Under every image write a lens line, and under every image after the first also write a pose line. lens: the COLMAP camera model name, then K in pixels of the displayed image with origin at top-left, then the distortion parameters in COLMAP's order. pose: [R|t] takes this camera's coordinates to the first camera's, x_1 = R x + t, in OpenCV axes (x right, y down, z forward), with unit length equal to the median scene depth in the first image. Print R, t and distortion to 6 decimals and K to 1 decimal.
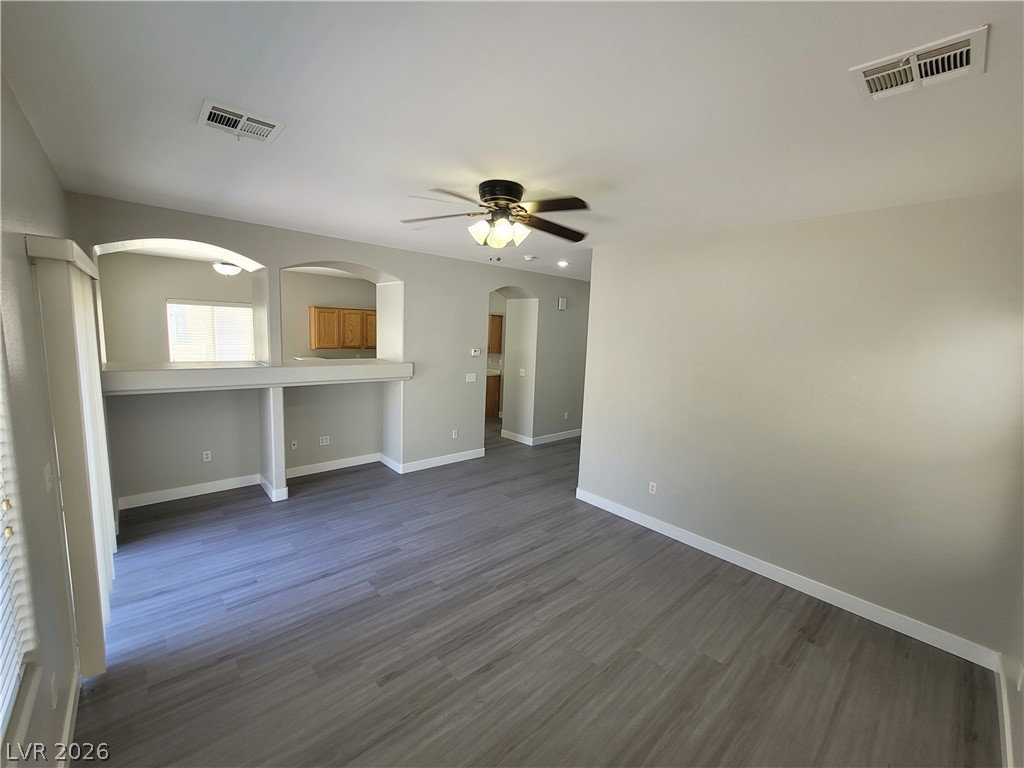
lens RADIAL K [[420.3, 0, 508.5], [0, 420.3, 383.0], [0, 0, 1]] dist [-0.009411, 0.003077]
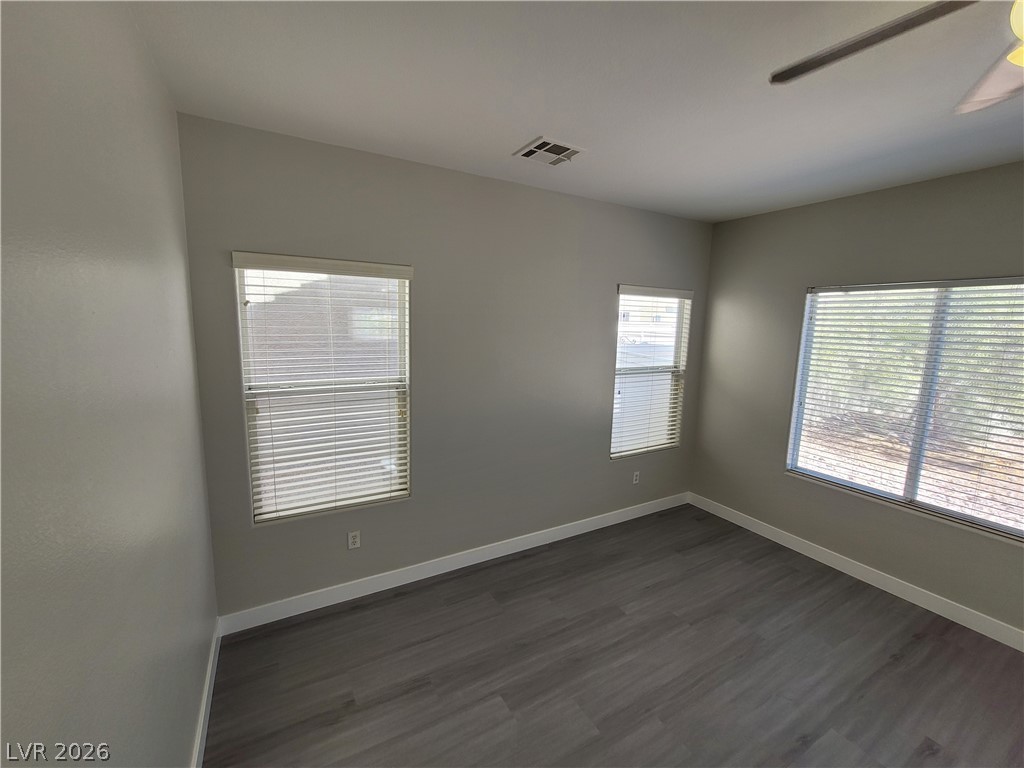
lens RADIAL K [[420.3, 0, 511.6], [0, 420.3, 382.4], [0, 0, 1]] dist [-0.009411, 0.003077]
pose [[-0.974506, -0.095097, 0.203213, 0.261364], [-0.037637, 0.962186, 0.269782, -0.108258], [-0.221184, 0.255256, -0.941234, 1.123697]]
